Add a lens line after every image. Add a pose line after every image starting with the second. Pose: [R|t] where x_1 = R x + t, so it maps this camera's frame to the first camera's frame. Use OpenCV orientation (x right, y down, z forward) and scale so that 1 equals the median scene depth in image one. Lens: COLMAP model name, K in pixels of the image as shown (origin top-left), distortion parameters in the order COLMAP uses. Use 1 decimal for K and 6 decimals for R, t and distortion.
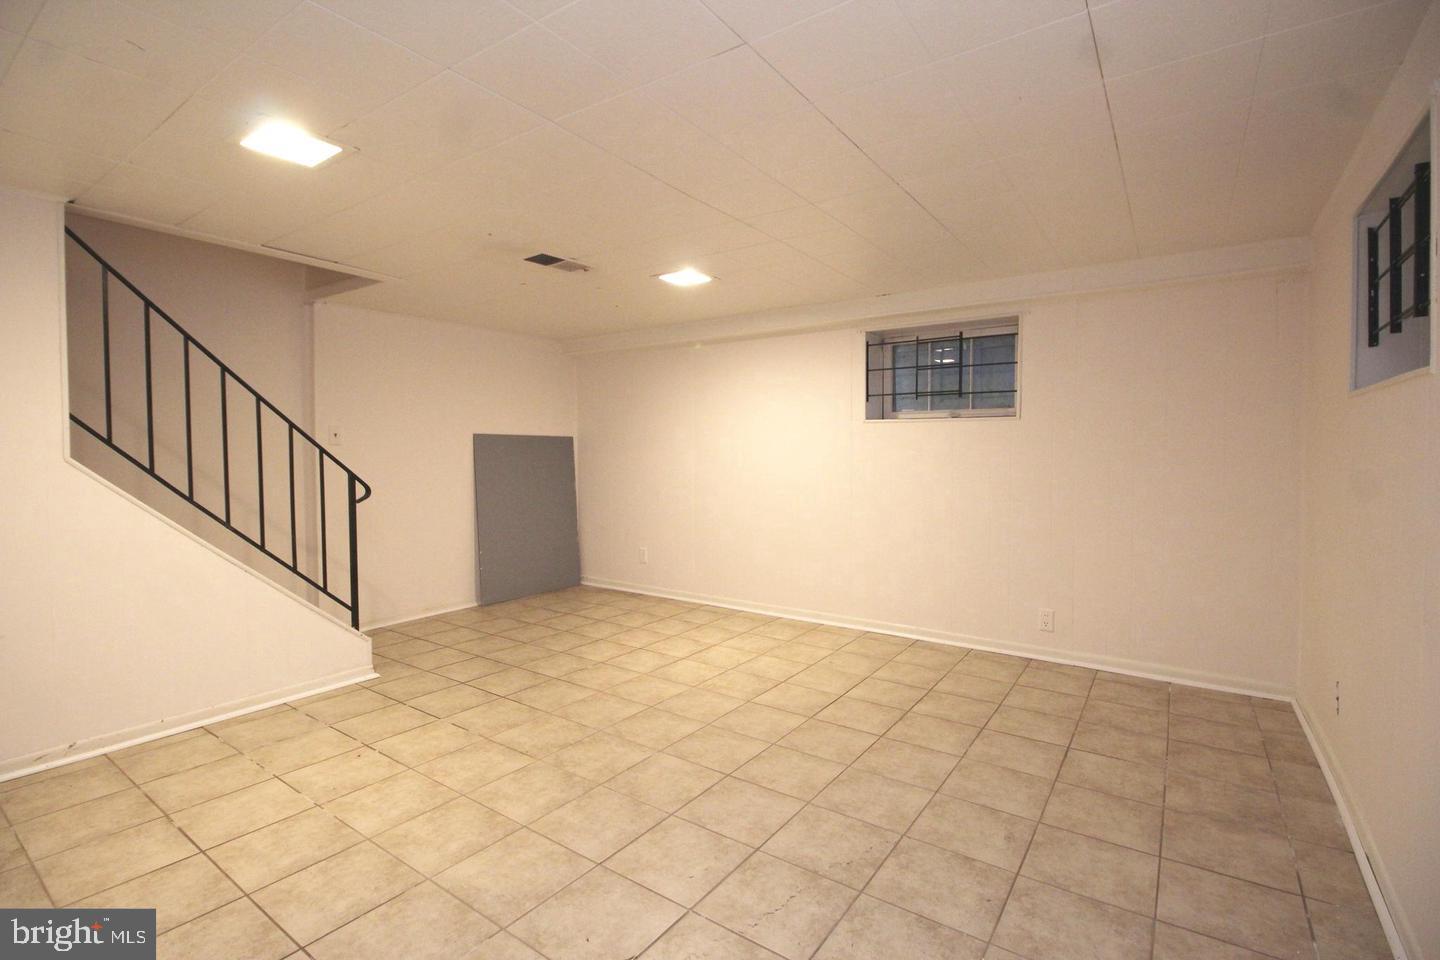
lens RADIAL K [[658.8, 0, 711.1], [0, 658.8, 473.4], [0, 0, 1]] dist [-0.012442, -0.006018]
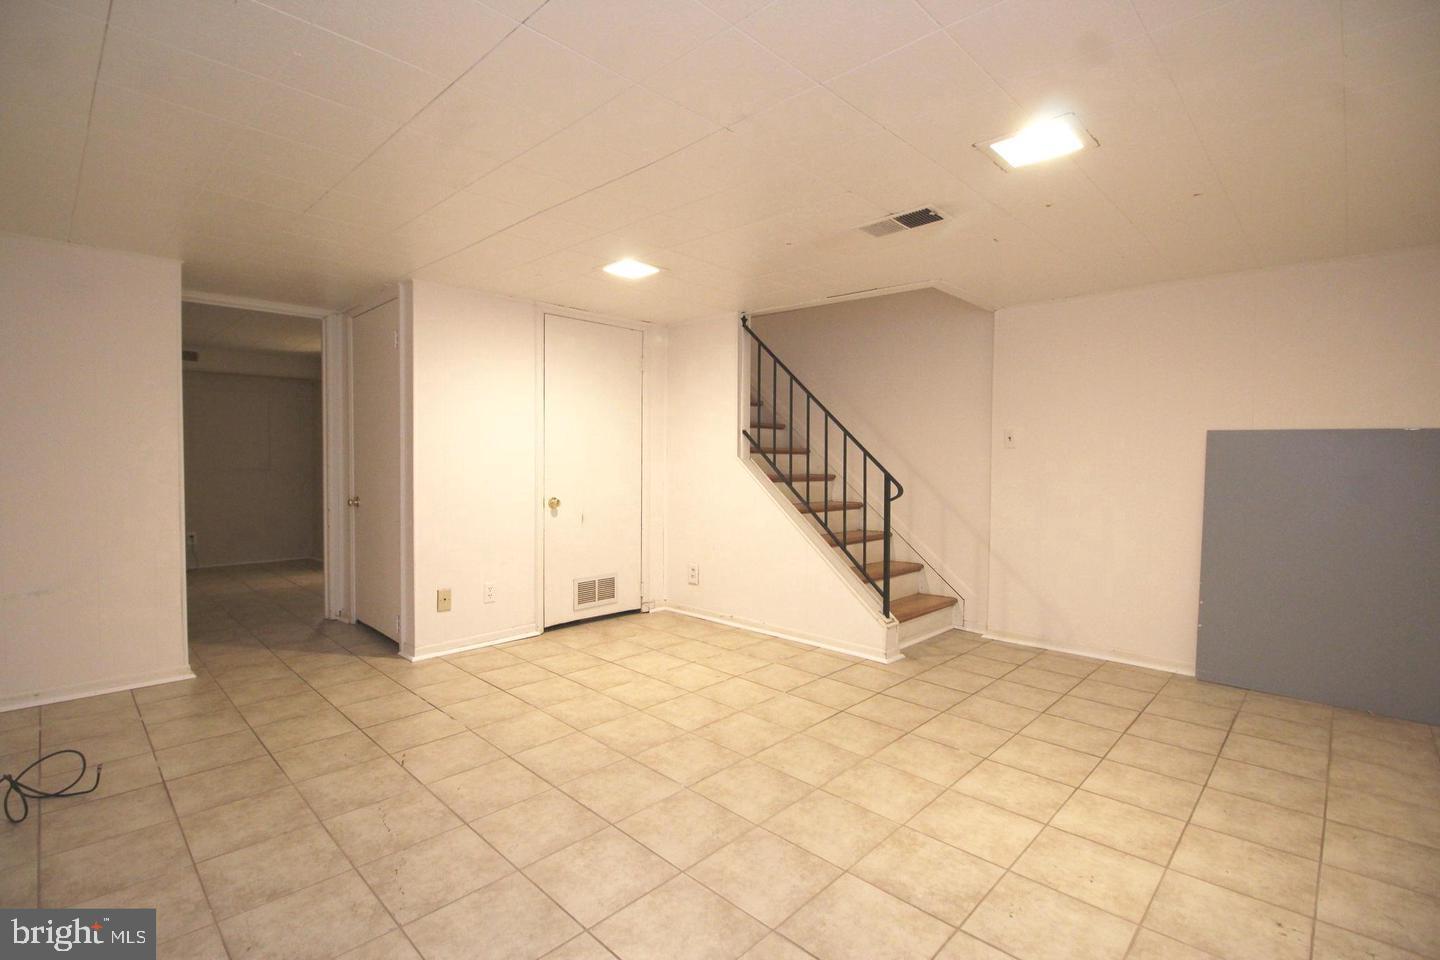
lens RADIAL K [[658.8, 0, 710.6], [0, 658.8, 475.6], [0, 0, 1]] dist [-0.012442, -0.006018]
pose [[-0.153108, 0.032792, -0.987665, 0.707140], [-0.038107, 0.998510, 0.039060, -0.034802], [0.987474, 0.043617, -0.151630, 1.030586]]
